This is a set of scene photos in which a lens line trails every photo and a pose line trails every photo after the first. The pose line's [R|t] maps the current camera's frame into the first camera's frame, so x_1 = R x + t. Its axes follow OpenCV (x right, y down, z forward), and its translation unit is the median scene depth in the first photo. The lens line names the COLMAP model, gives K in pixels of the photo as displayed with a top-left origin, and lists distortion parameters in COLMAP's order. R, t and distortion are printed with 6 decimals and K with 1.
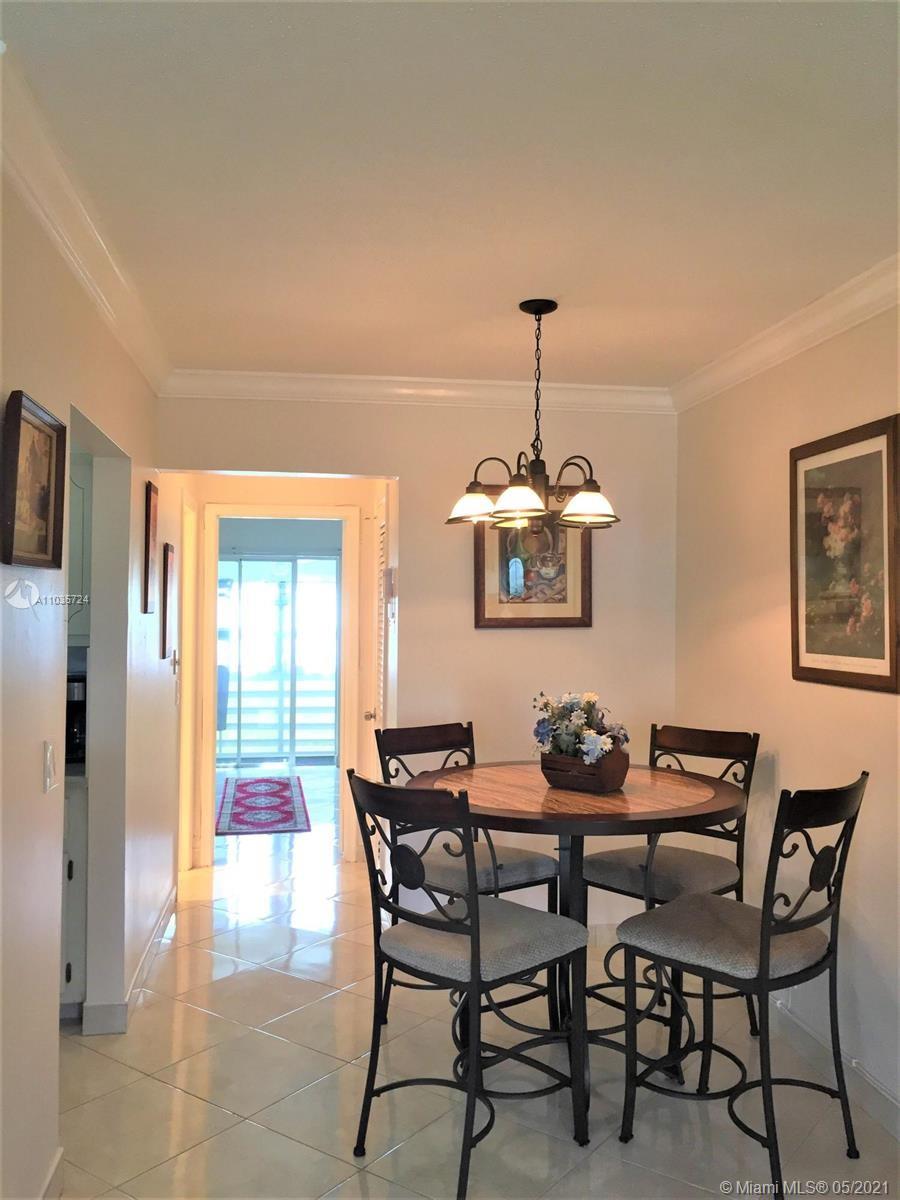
lens RADIAL K [[1020.0, 0, 447.7], [0, 1020.0, 602.2], [0, 0, 1]] dist [0.061535, -0.006945]
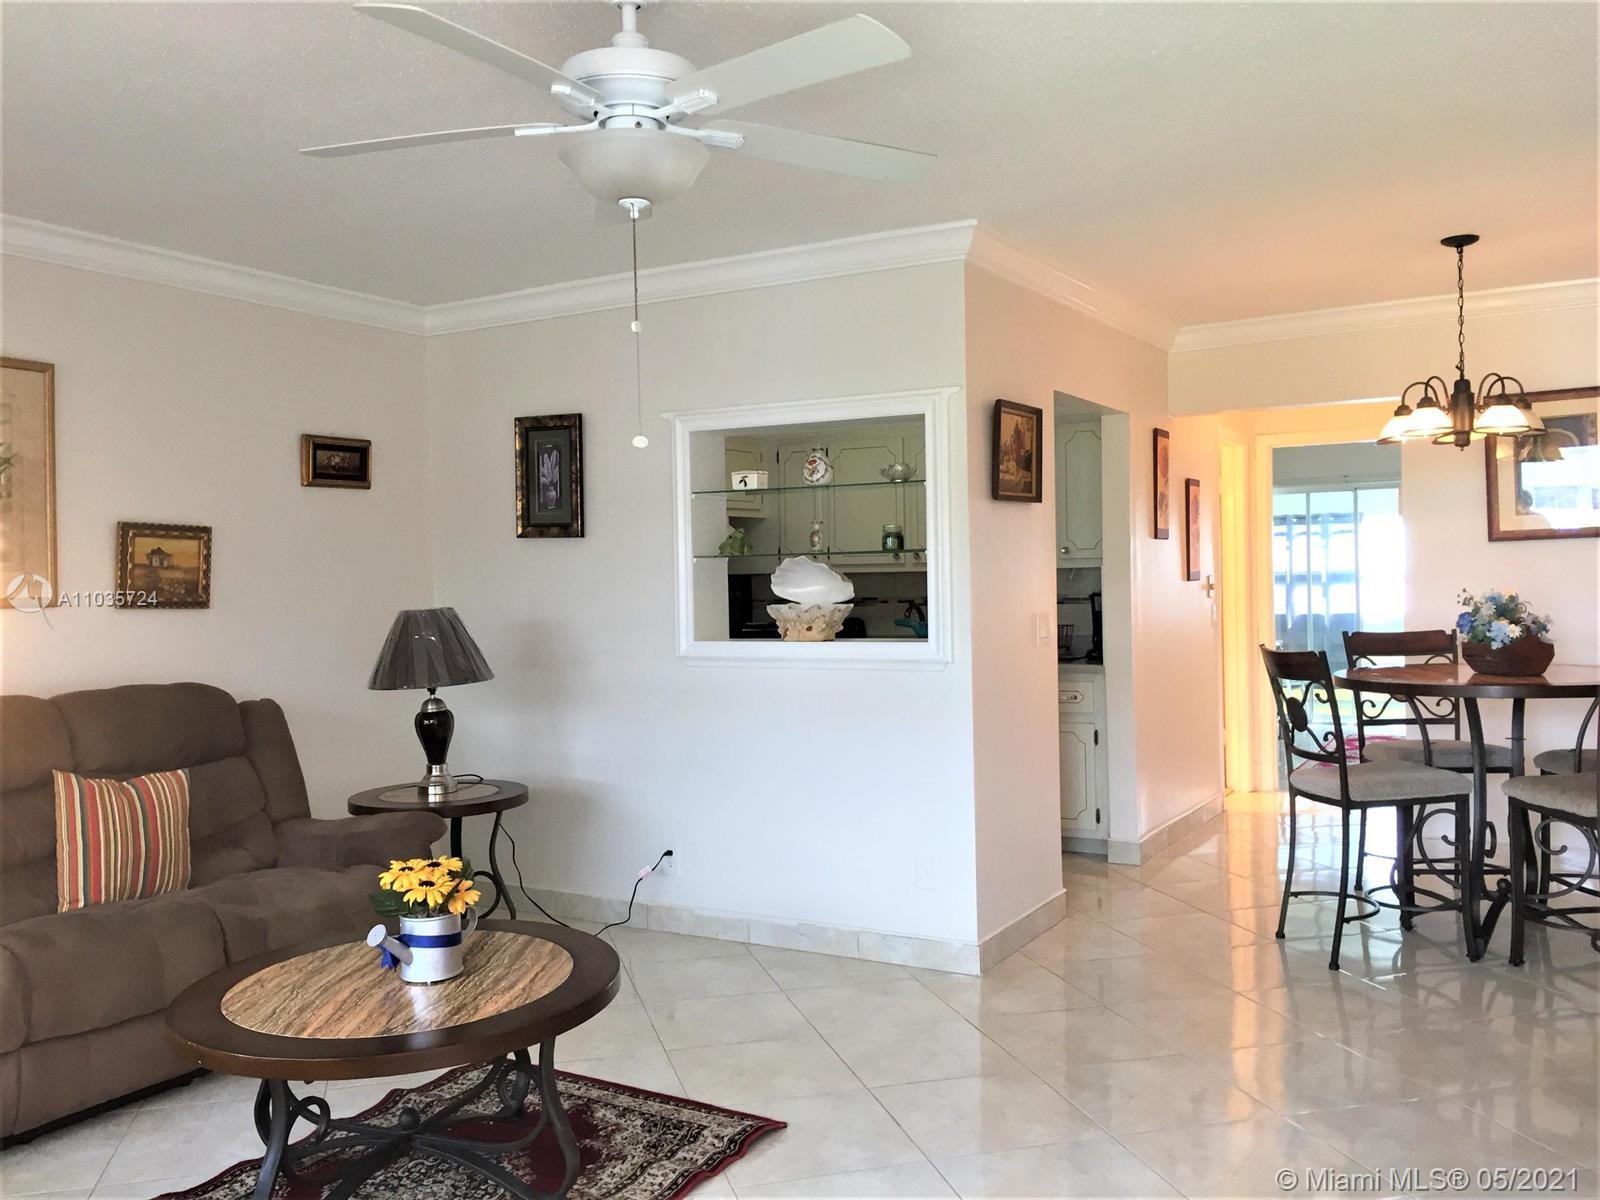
lens RADIAL K [[1360.0, 0, 796.5], [0, 1360.0, 597.5], [0, 0, 1]] dist [0.061535, -0.006945]
pose [[0.780549, -0.015235, -0.624910, 0.400911], [0.032712, 0.999329, 0.016496, 0.042197], [0.624239, -0.033317, 0.780523, -0.546378]]
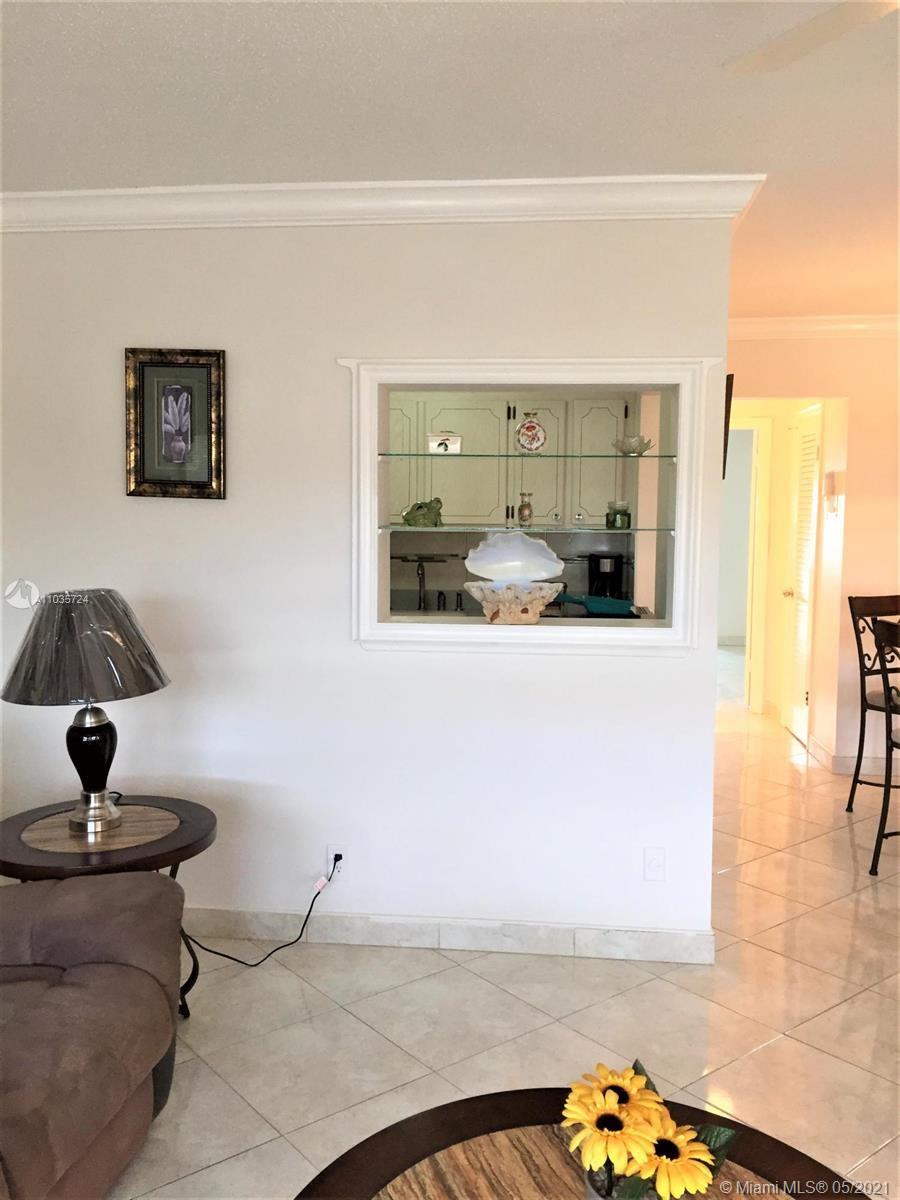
lens RADIAL K [[1020.0, 0, 451.2], [0, 1020.0, 598.6], [0, 0, 1]] dist [0.061535, -0.006945]
pose [[0.969175, 0.020667, -0.245507, -0.239094], [0.003497, 0.995221, 0.097584, -0.004396], [0.246350, -0.095435, 0.964471, -0.407307]]
